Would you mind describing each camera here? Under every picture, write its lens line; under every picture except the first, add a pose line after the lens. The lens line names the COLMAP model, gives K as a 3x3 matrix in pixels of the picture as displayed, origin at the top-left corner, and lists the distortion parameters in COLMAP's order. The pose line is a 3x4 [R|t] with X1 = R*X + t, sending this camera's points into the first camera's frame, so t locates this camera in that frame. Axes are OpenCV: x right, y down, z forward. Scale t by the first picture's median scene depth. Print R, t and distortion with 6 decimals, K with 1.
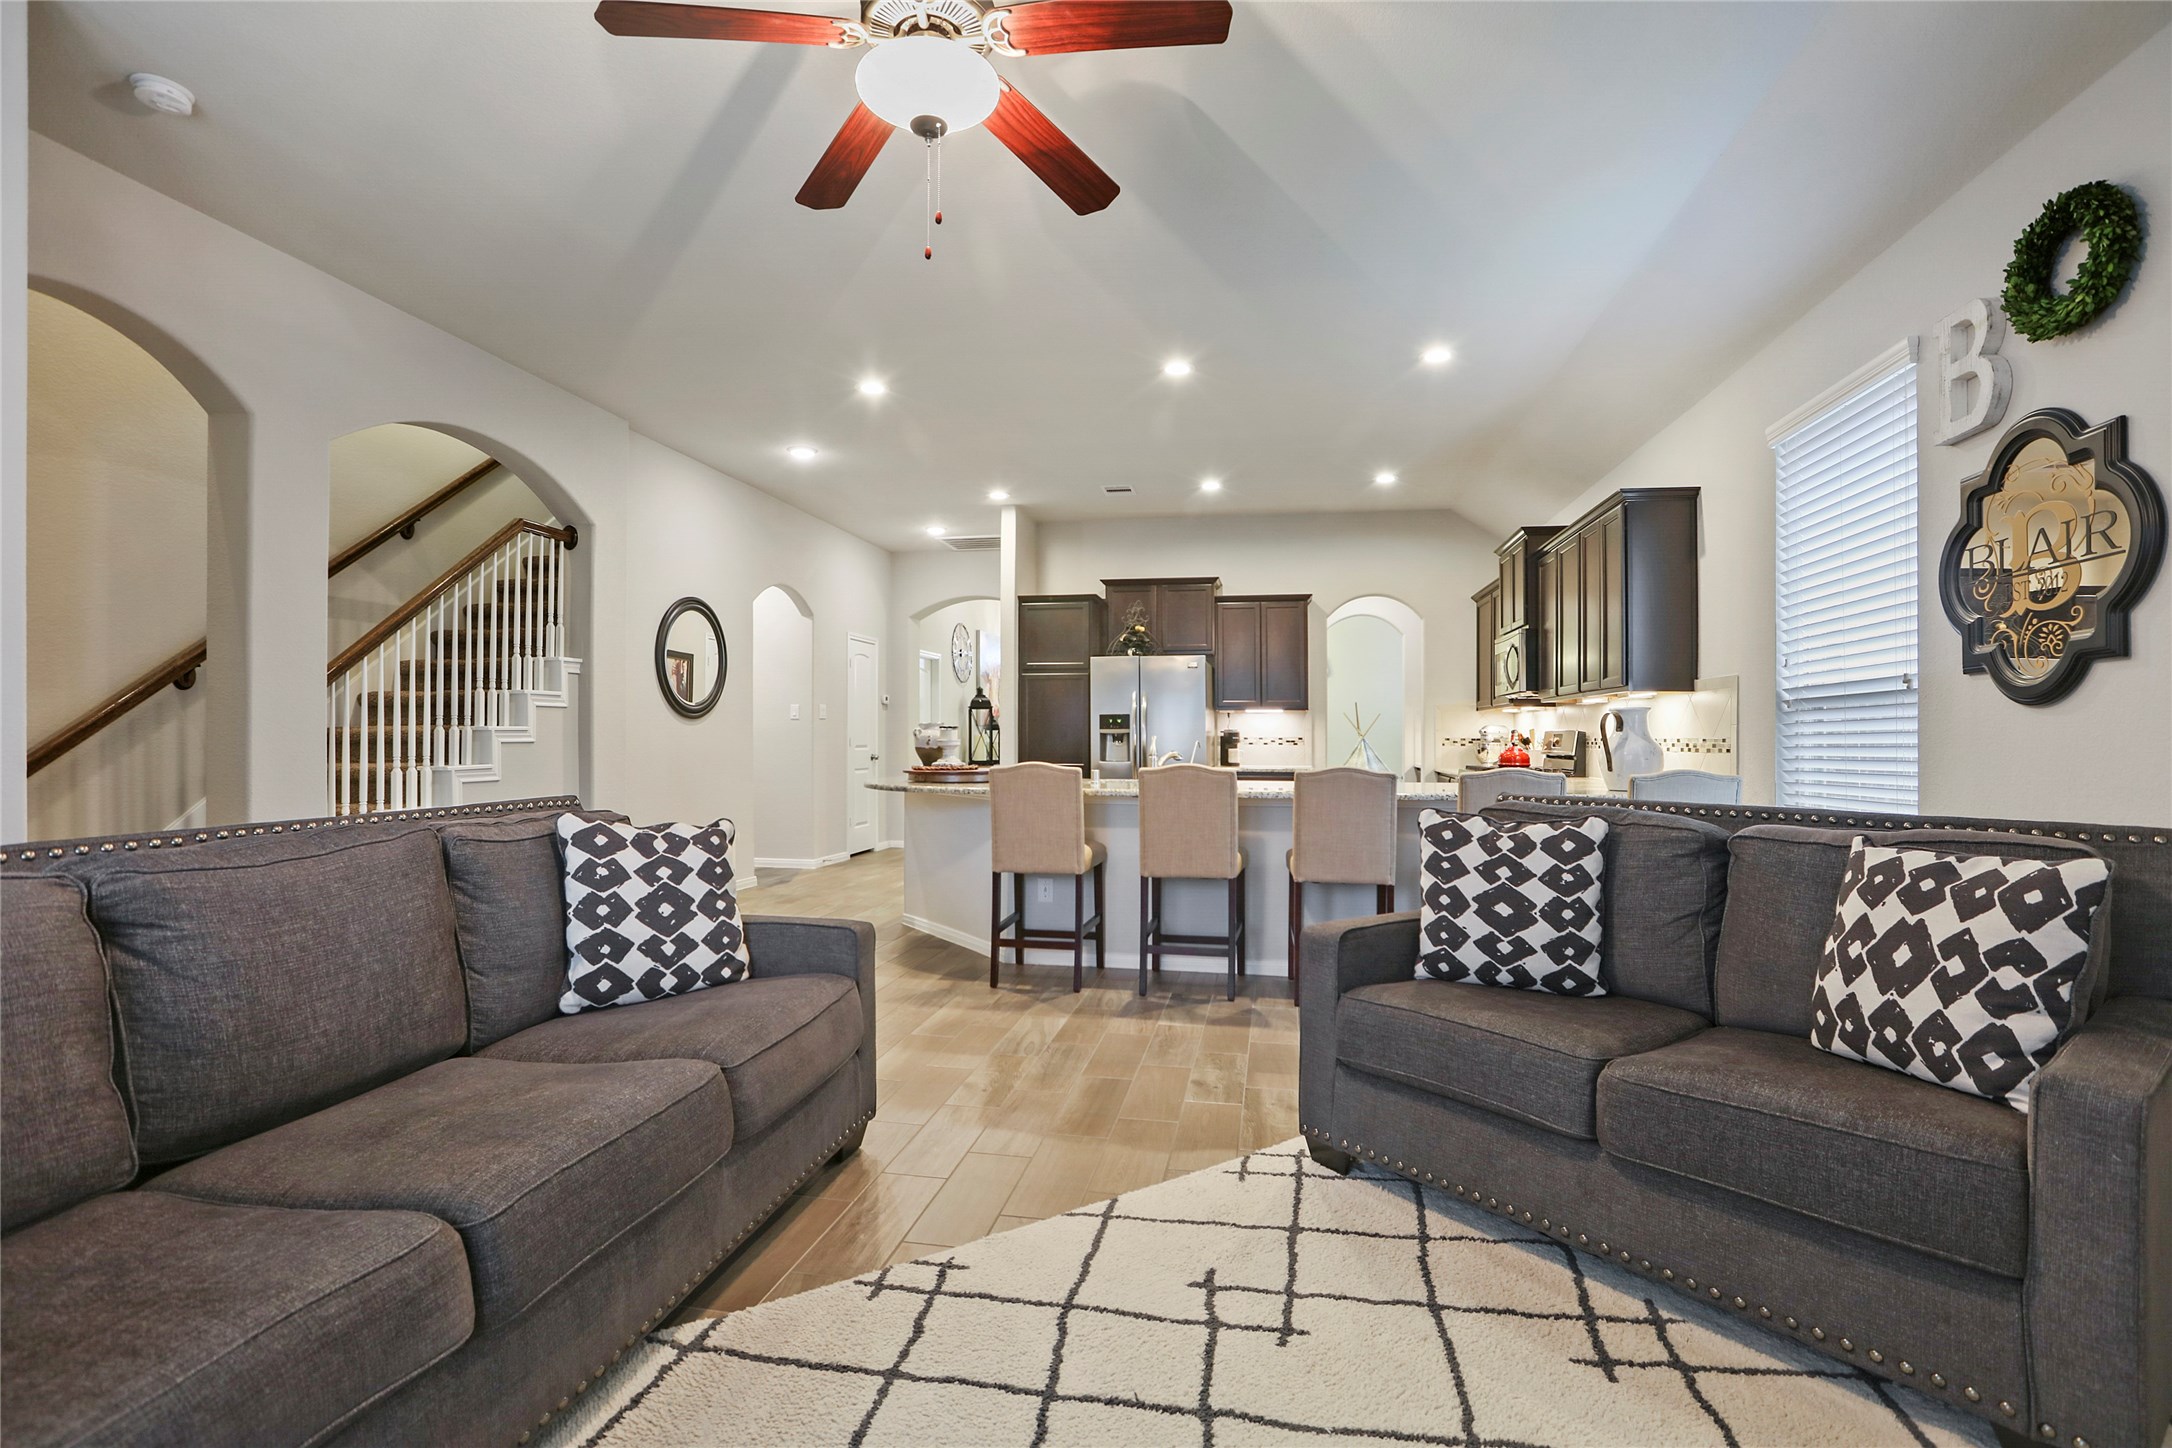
lens RADIAL K [[1006.9, 0, 1077.7], [0, 1006.9, 717.5], [0, 0, 1]] dist [-0.036973, 0.015679]
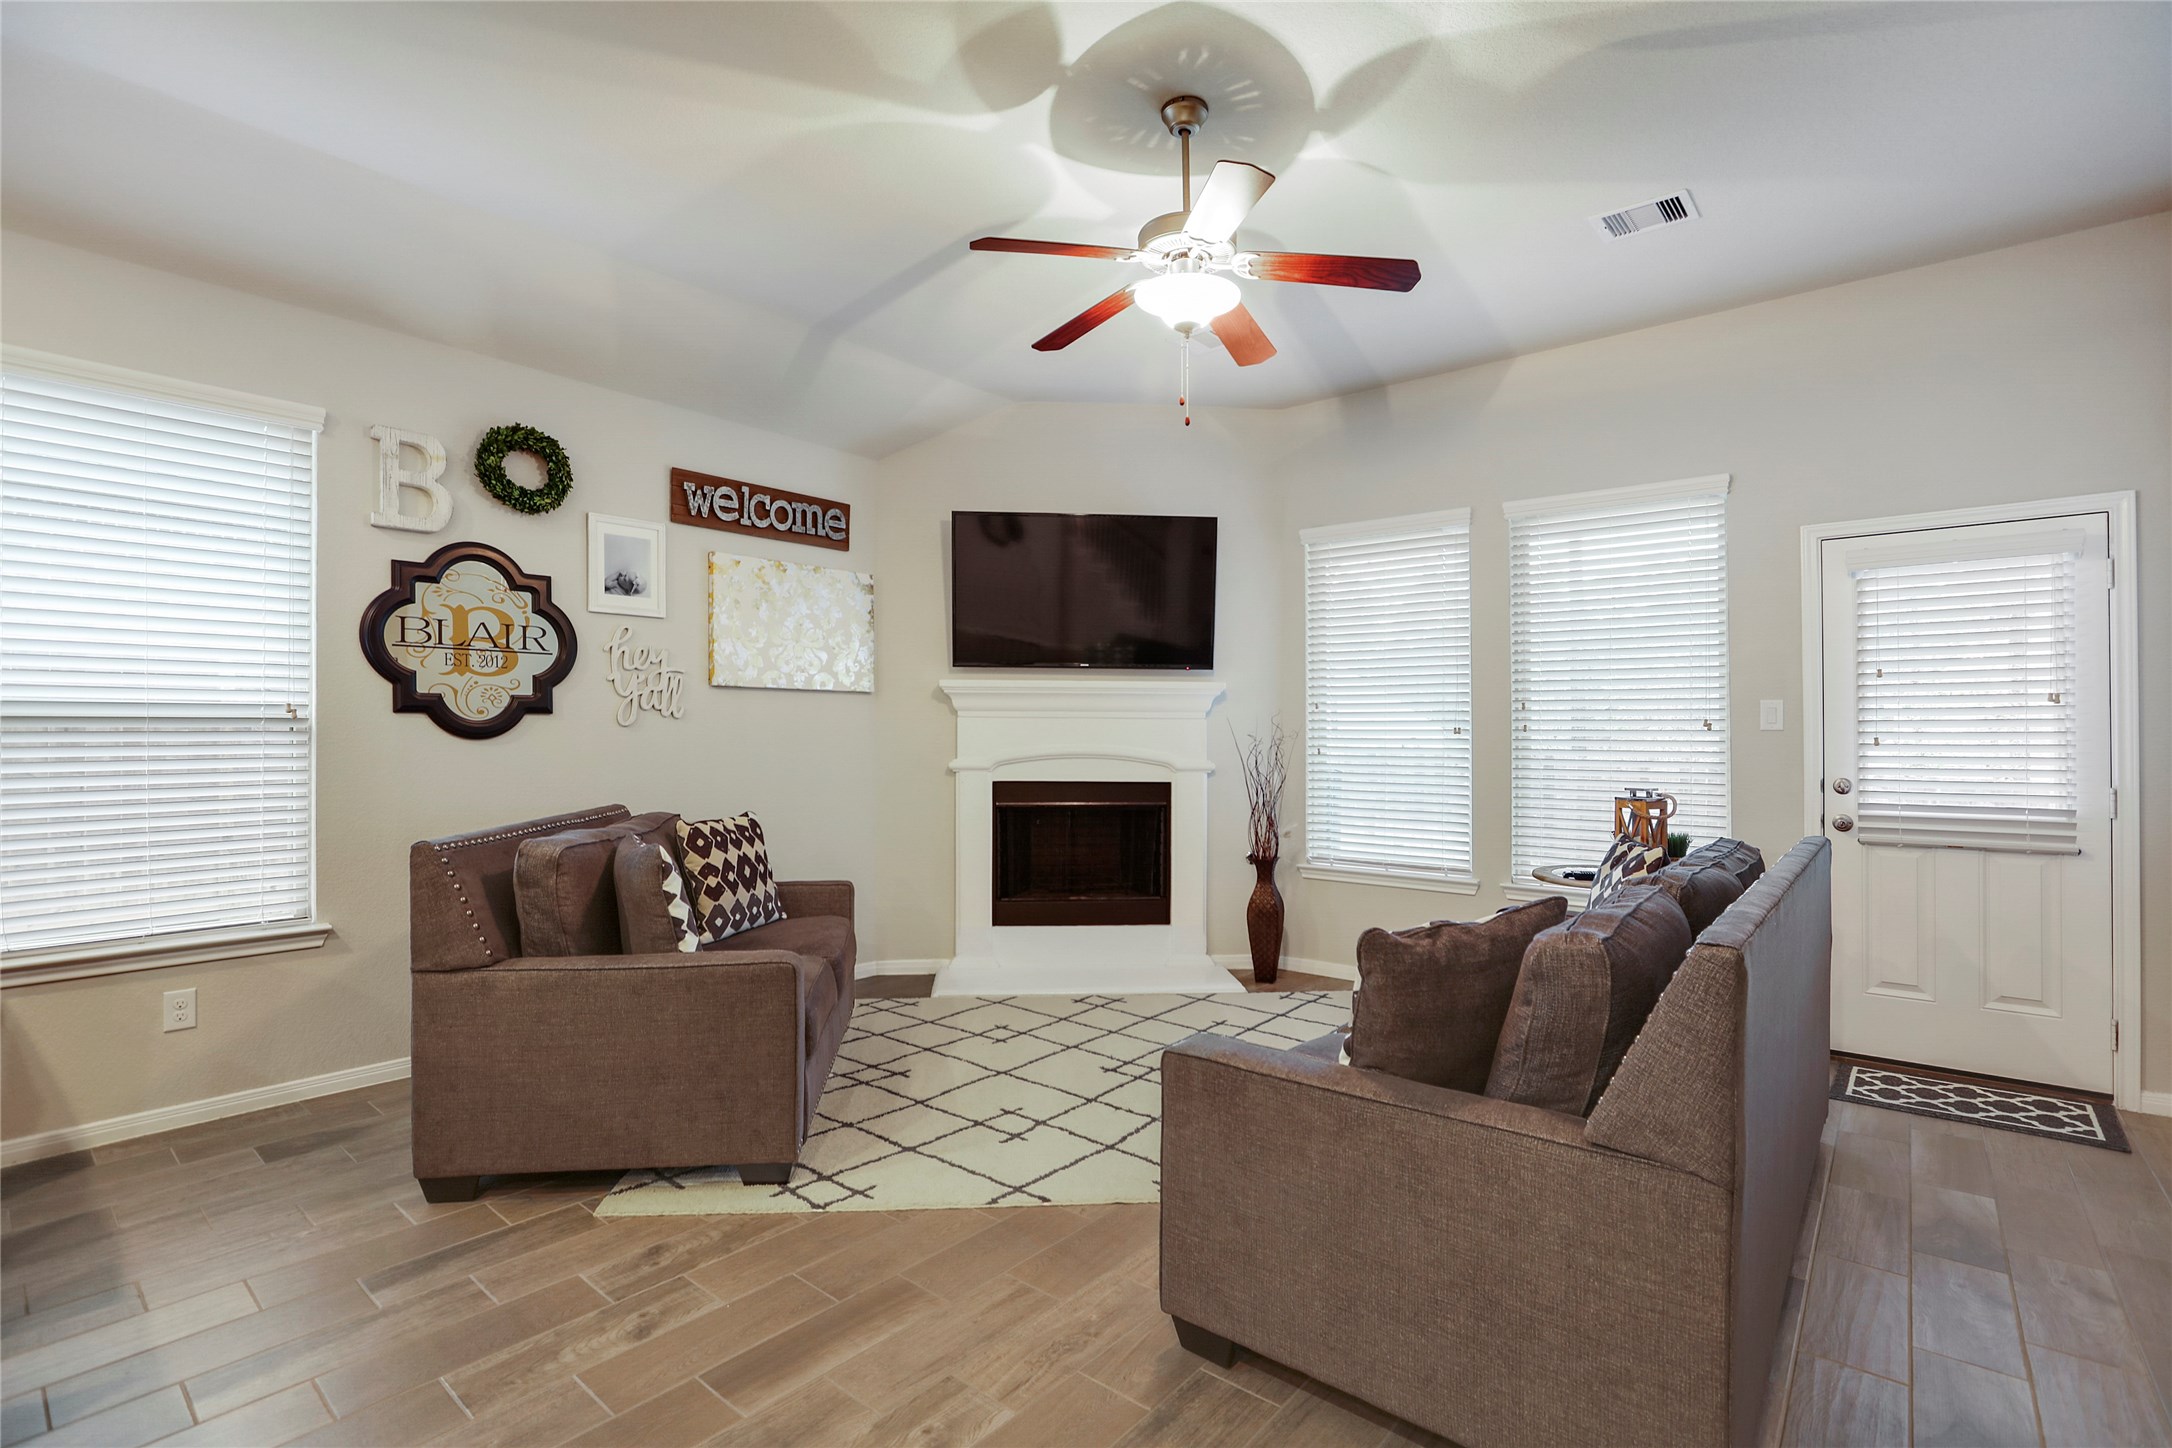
lens RADIAL K [[1010.5, 0, 1081.2], [0, 1010.5, 727.5], [0, 0, 1]] dist [-0.021812, 0.003374]
pose [[-0.874827, -0.003461, 0.484423, -0.513026], [-0.016336, 0.999617, -0.022360, -0.010400], [-0.484160, -0.027474, -0.874548, 1.712274]]
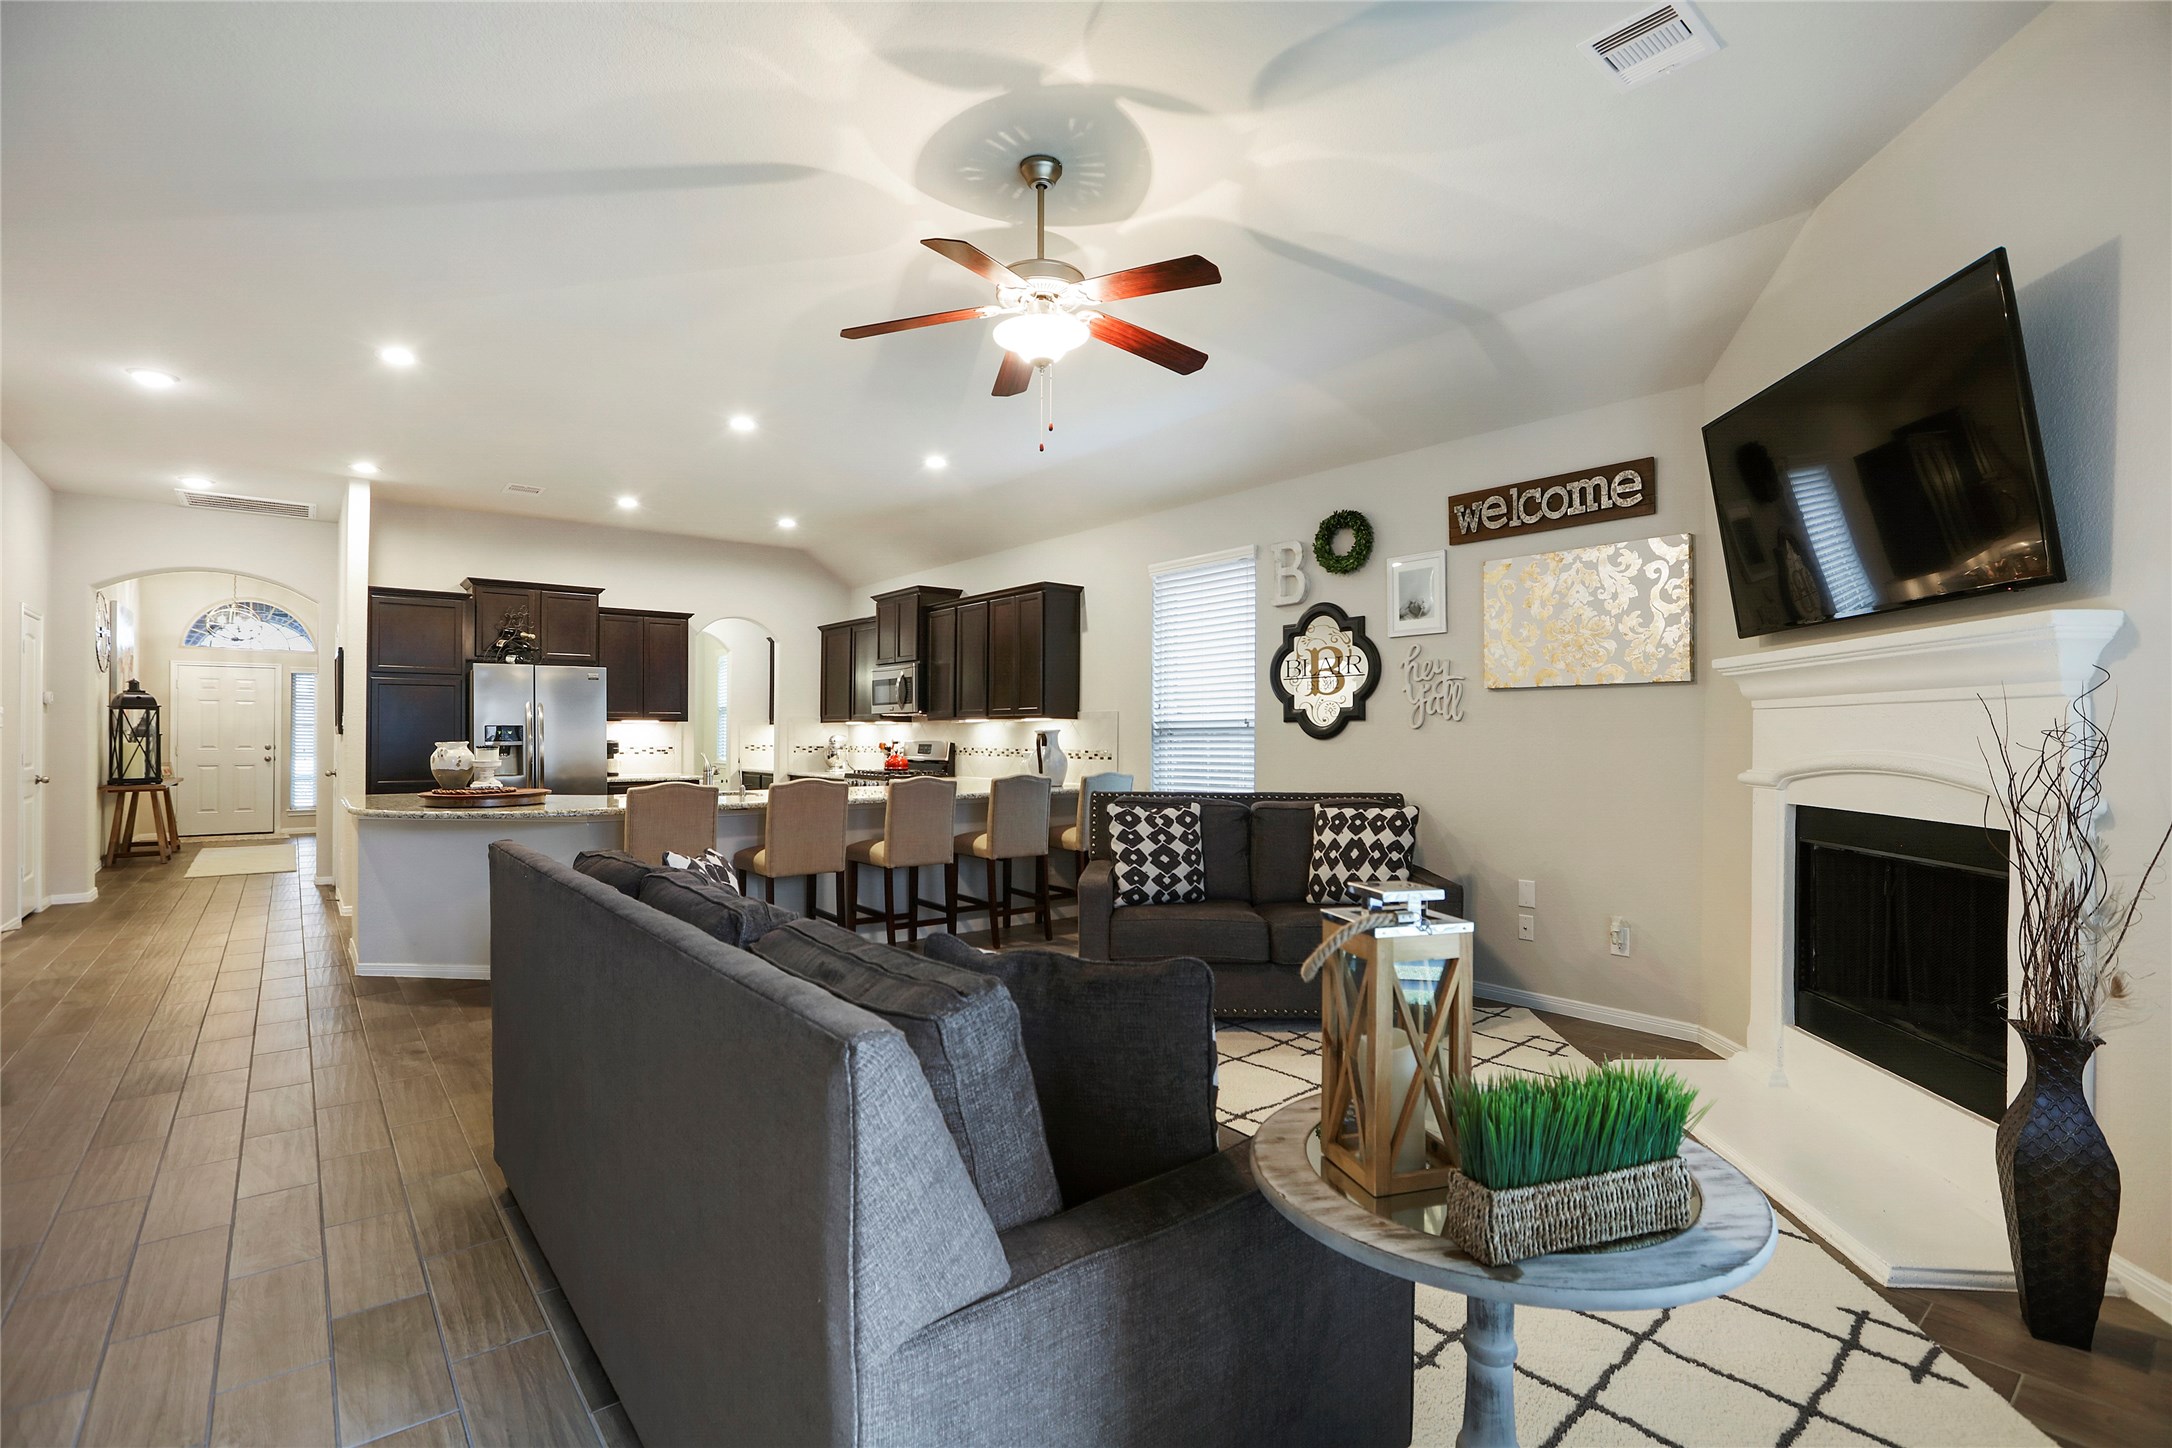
lens RADIAL K [[1006.9, 0, 1101.5], [0, 1006.9, 729.8], [0, 0, 1]] dist [-0.036973, 0.015679]
pose [[0.627797, 0.000413, 0.778377, -0.946499], [-0.013102, 0.999864, 0.010037, -0.044381], [-0.778267, -0.016499, 0.627717, -0.004677]]
